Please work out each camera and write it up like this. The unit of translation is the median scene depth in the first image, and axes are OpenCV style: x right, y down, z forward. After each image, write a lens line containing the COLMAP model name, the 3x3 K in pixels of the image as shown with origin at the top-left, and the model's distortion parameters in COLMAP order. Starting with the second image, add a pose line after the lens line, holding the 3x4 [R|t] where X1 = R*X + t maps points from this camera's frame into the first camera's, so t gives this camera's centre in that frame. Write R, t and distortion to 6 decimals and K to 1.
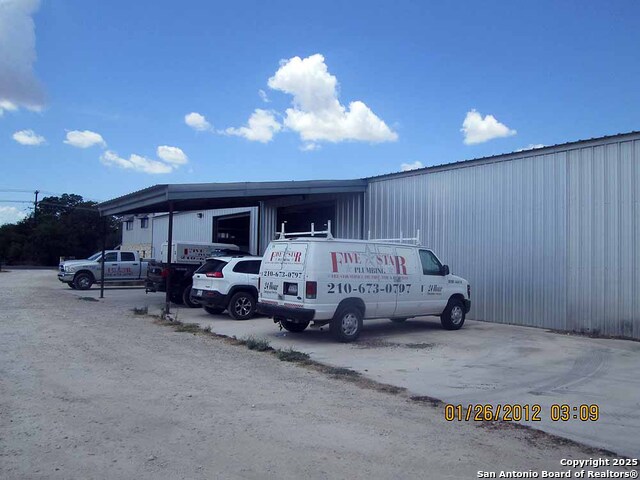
lens RADIAL K [[532.7, 0, 311.3], [0, 532.7, 232.6], [0, 0, 1]] dist [-0.032232, 0.012160]
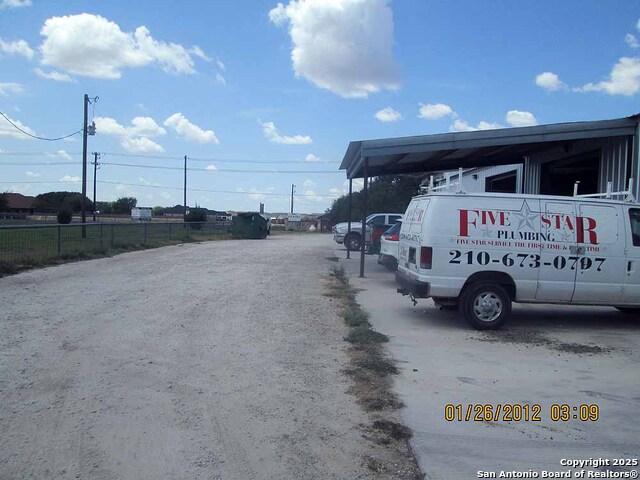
lens RADIAL K [[532.7, 0, 311.3], [0, 532.7, 232.6], [0, 0, 1]] dist [-0.032232, 0.012160]
pose [[0.817624, 0.027107, -0.575114, 0.288790], [0.008830, 0.998183, 0.059602, 0.021373], [0.575685, -0.053810, 0.815899, 0.248357]]
